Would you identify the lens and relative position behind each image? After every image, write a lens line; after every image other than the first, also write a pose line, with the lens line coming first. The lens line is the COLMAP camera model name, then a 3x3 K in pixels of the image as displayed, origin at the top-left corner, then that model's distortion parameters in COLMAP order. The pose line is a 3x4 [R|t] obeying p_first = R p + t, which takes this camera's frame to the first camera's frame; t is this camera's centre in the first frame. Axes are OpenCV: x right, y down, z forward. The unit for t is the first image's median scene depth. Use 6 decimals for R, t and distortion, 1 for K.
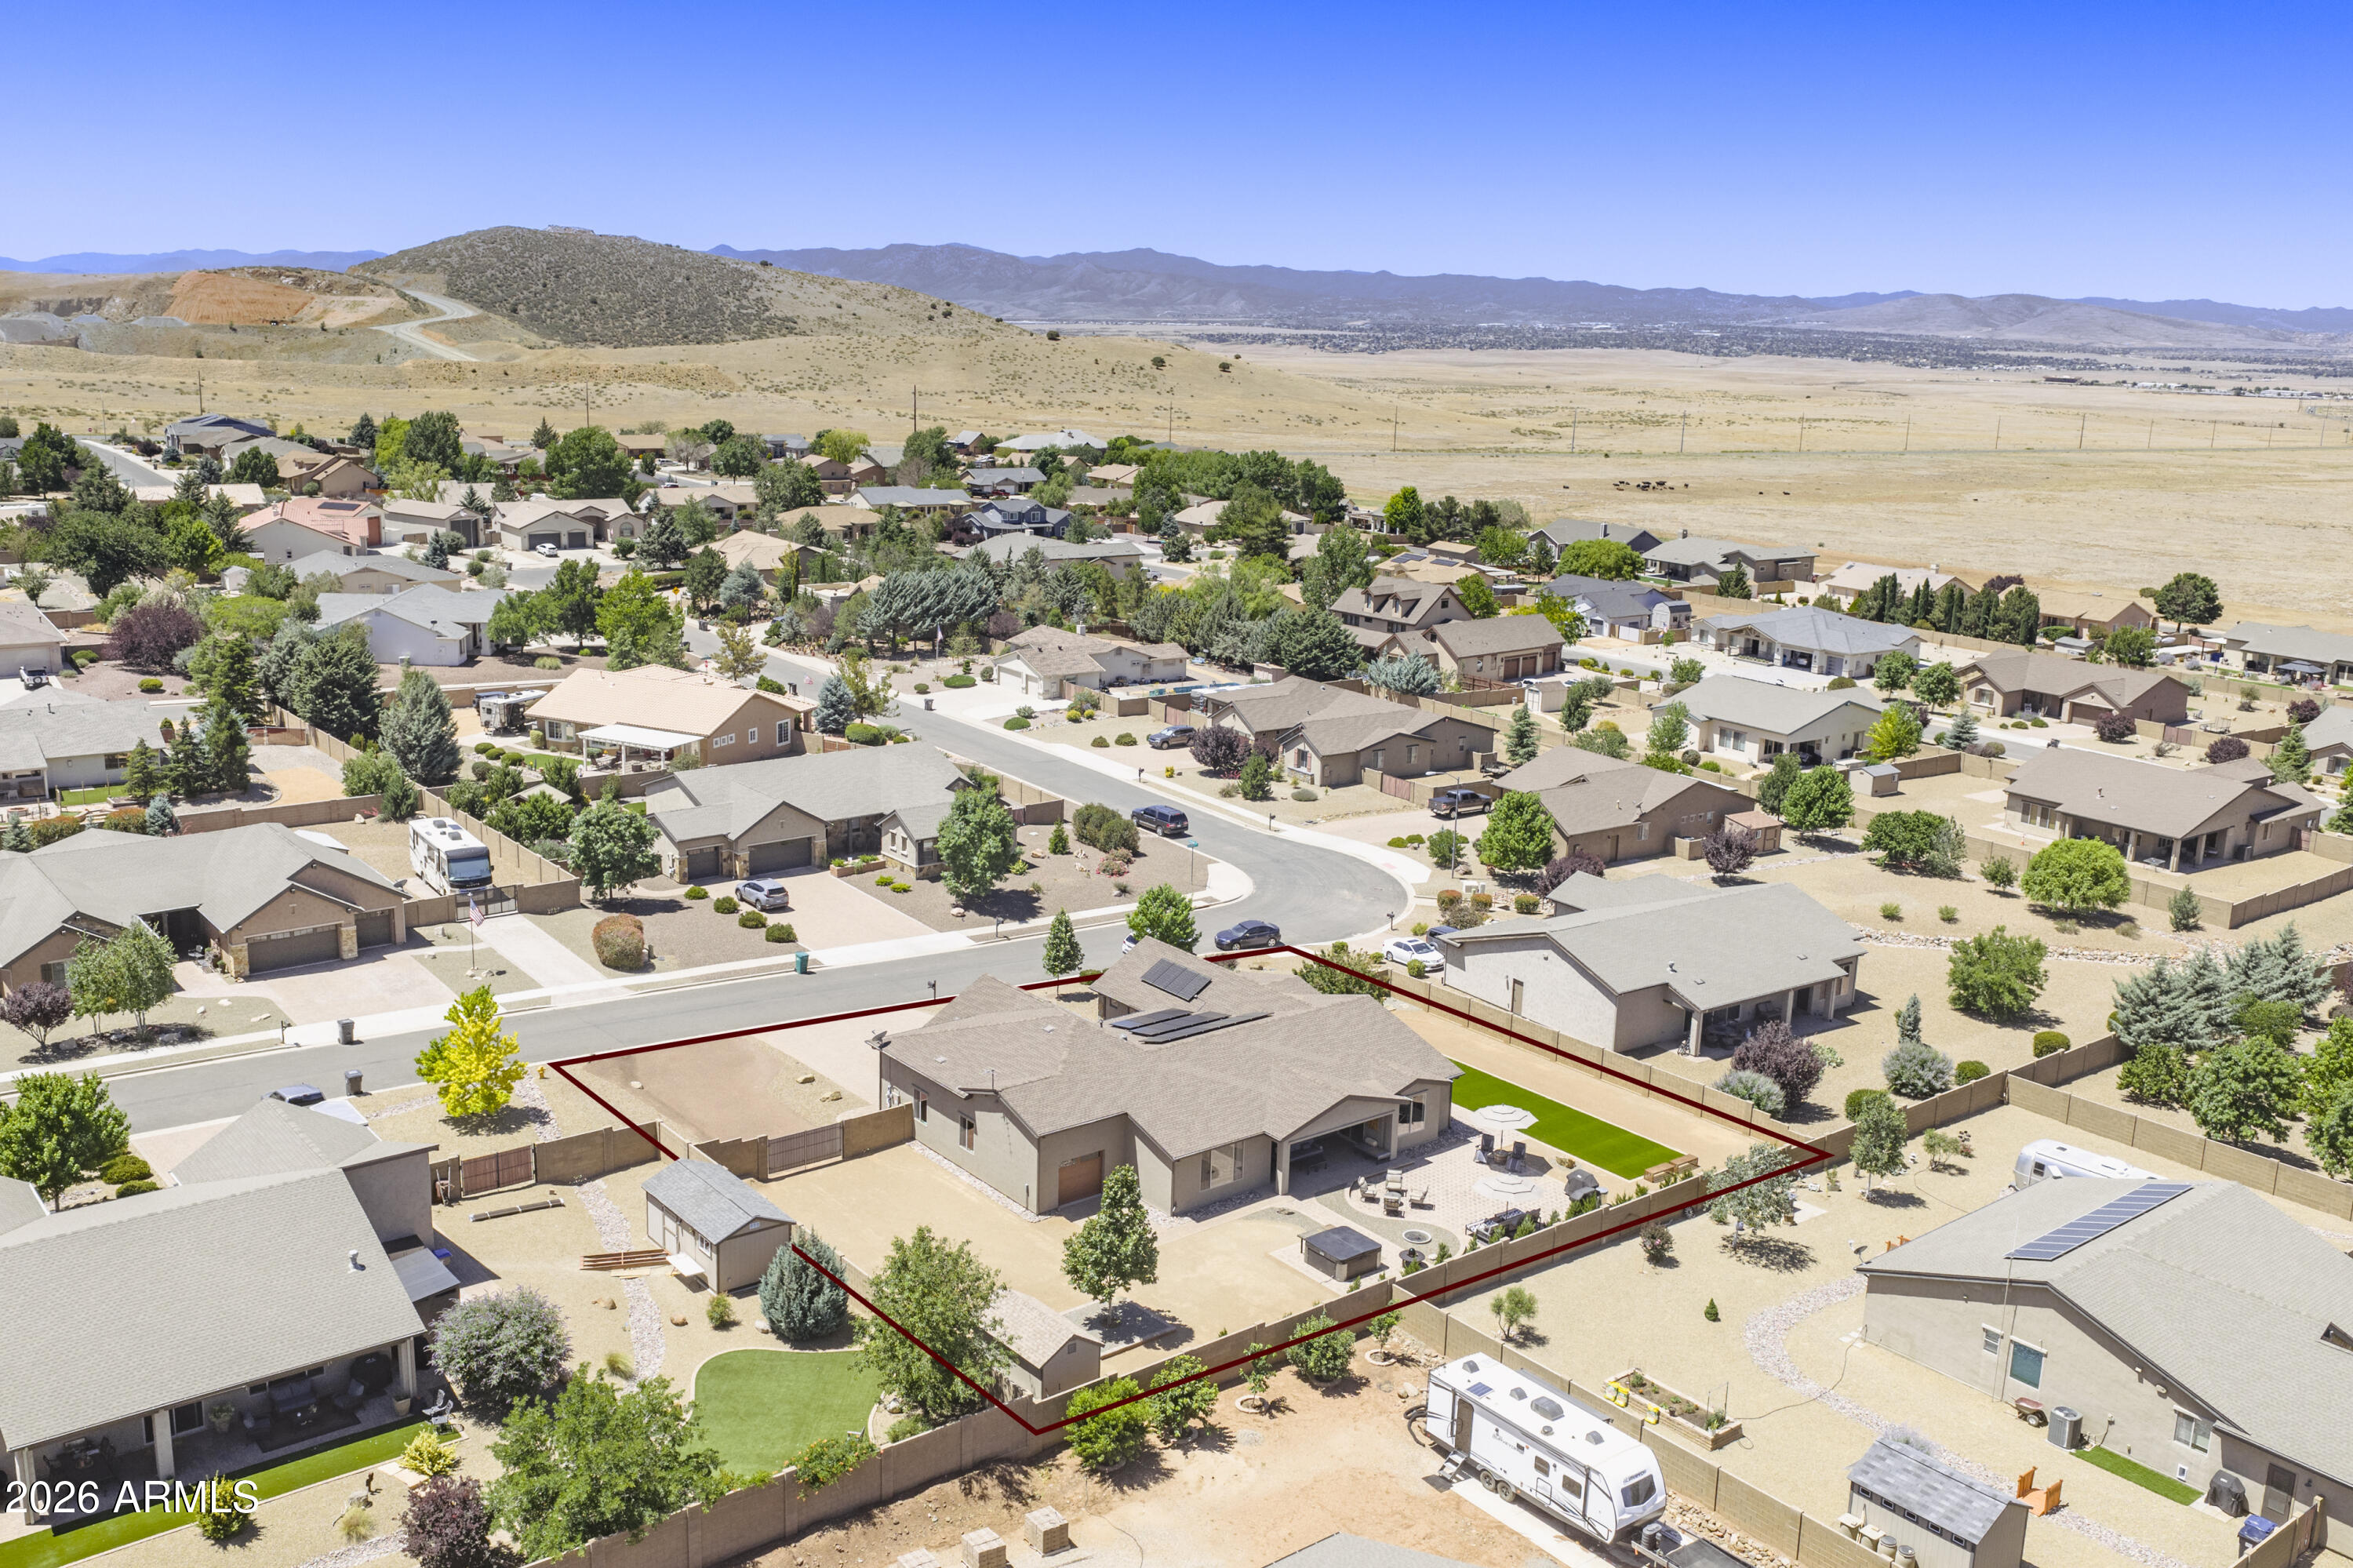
lens RADIAL K [[2027.2, 0, 1161.1], [0, 2027.2, 800.8], [0, 0, 1]] dist [0.005248, -0.002258]
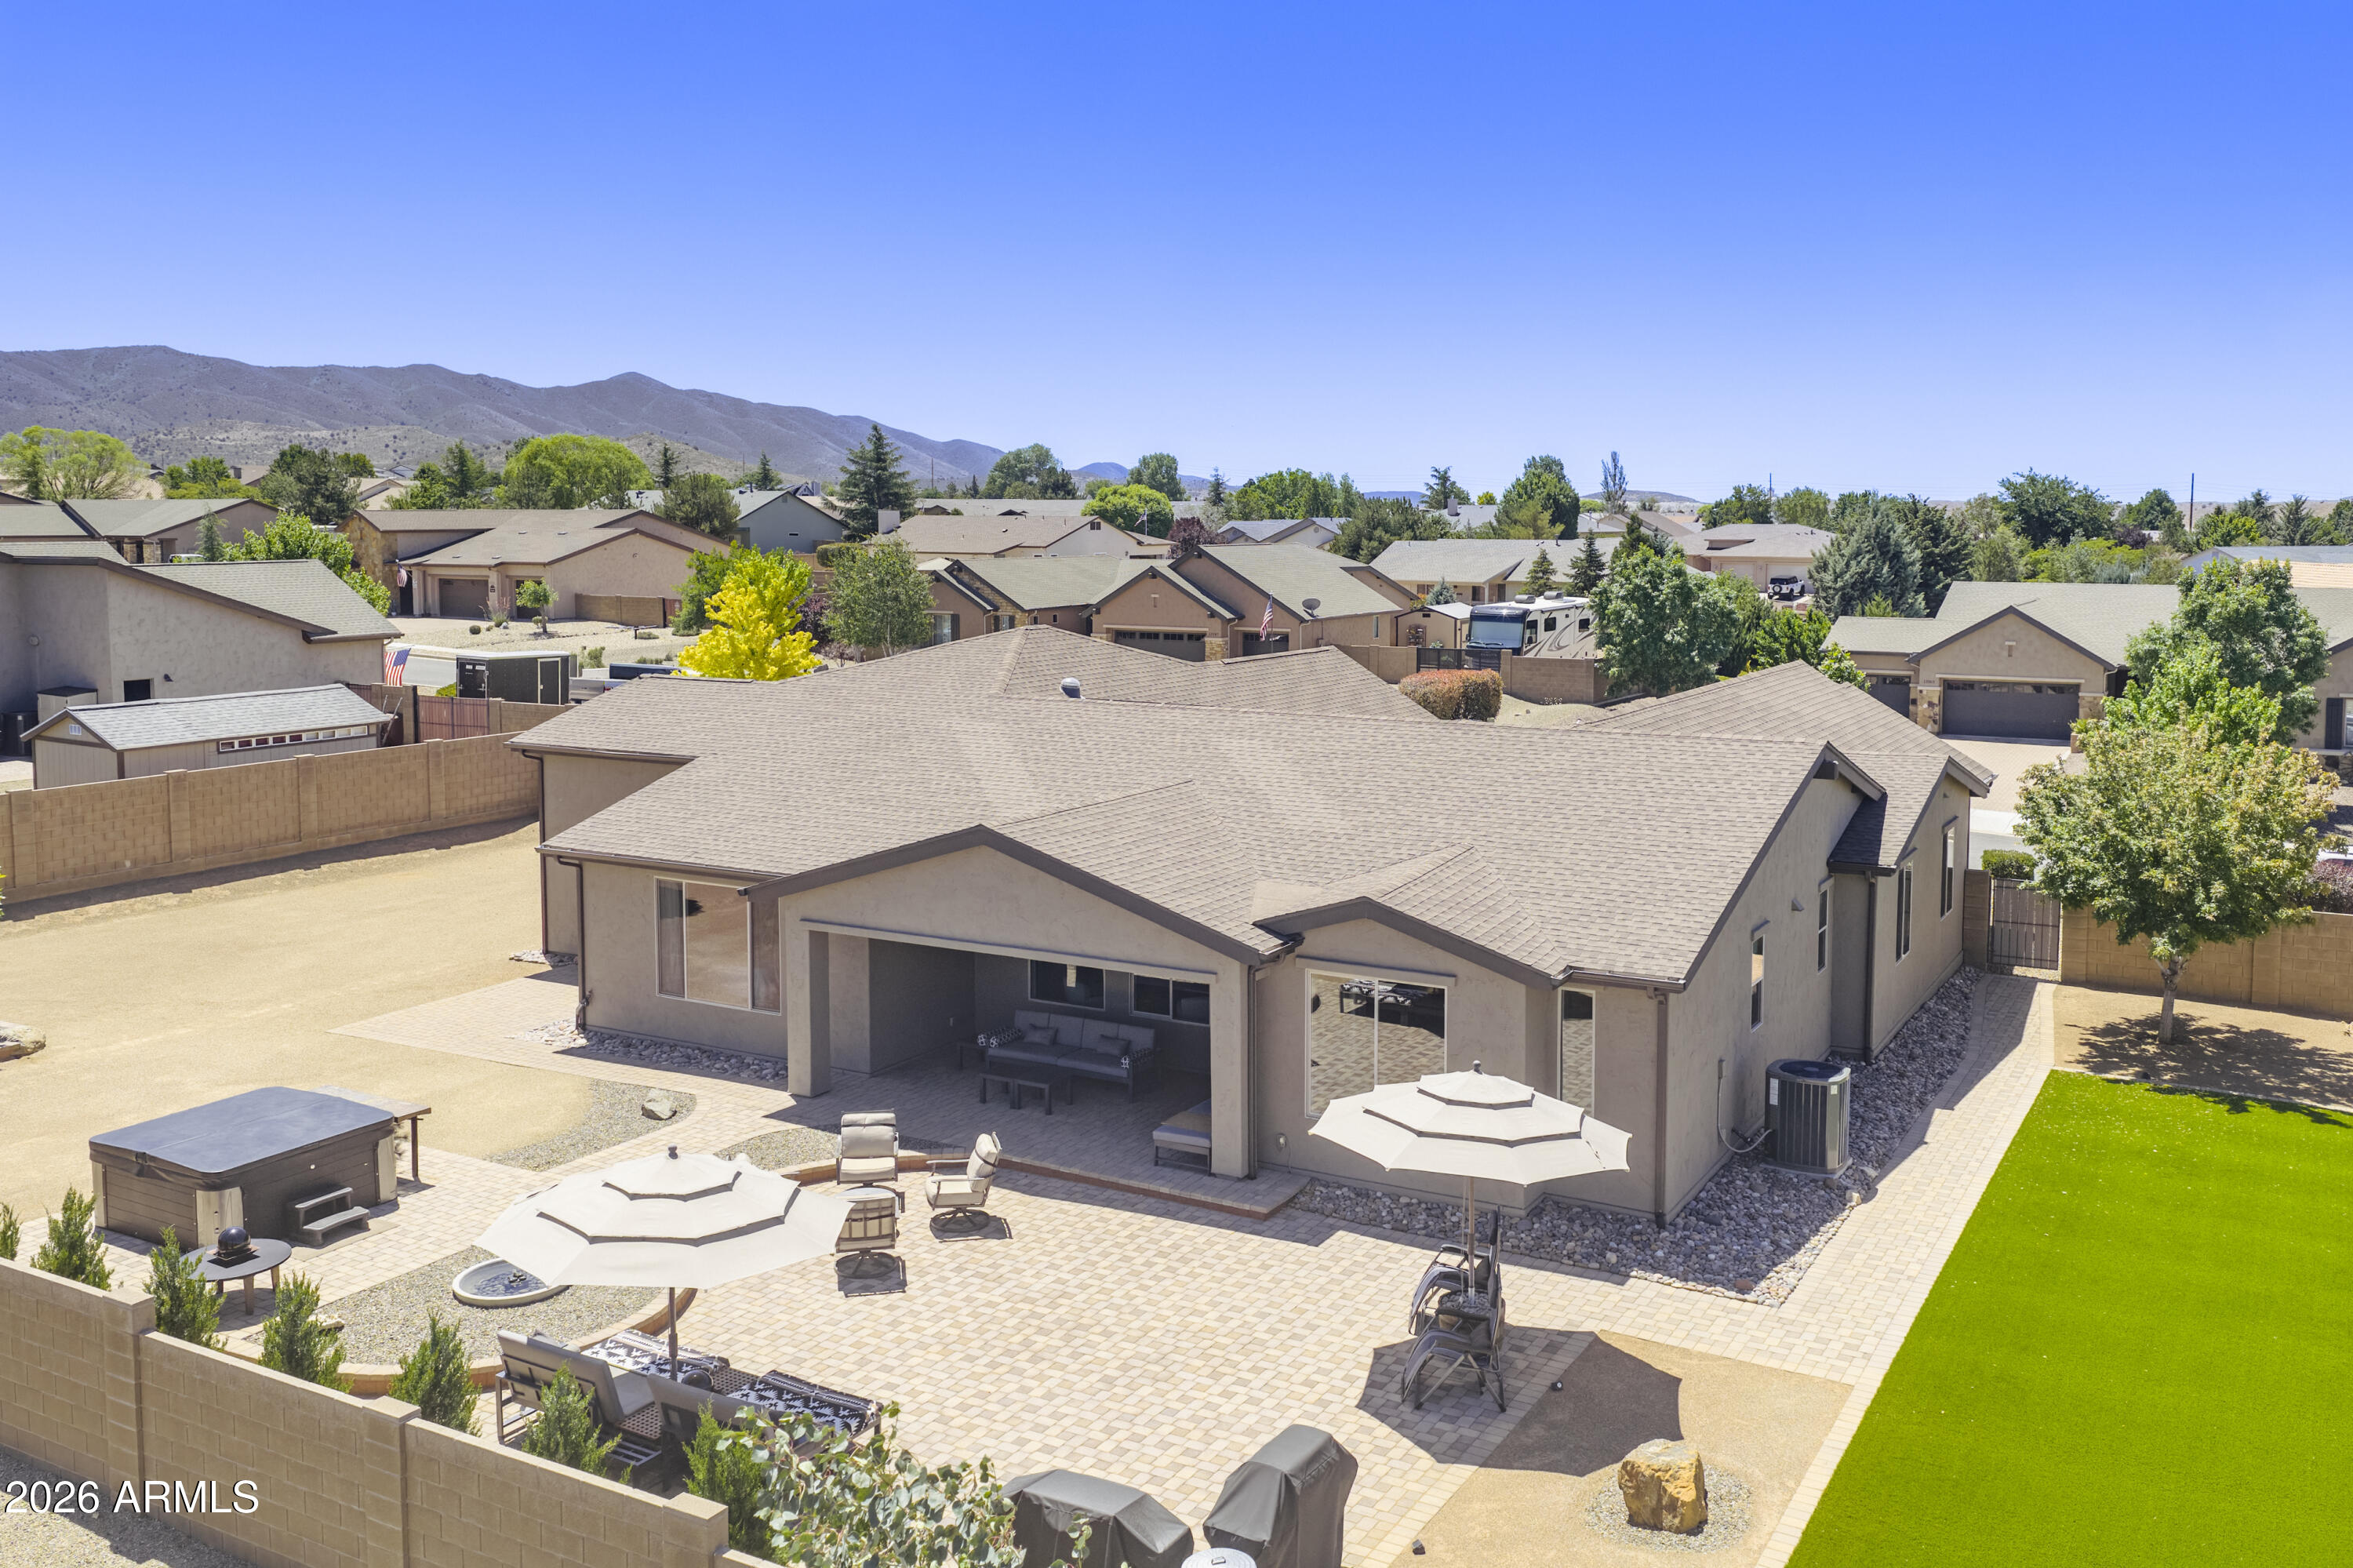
lens RADIAL K [[1939.5, 0, 1227.4], [0, 1939.5, 823.6], [0, 0, 1]] dist [0.017918, -0.037521]
pose [[0.386479, 0.119675, -0.914501, 0.180505], [-0.209734, 0.976972, 0.039214, 0.066178], [0.898134, 0.176647, 0.402679, 0.479966]]
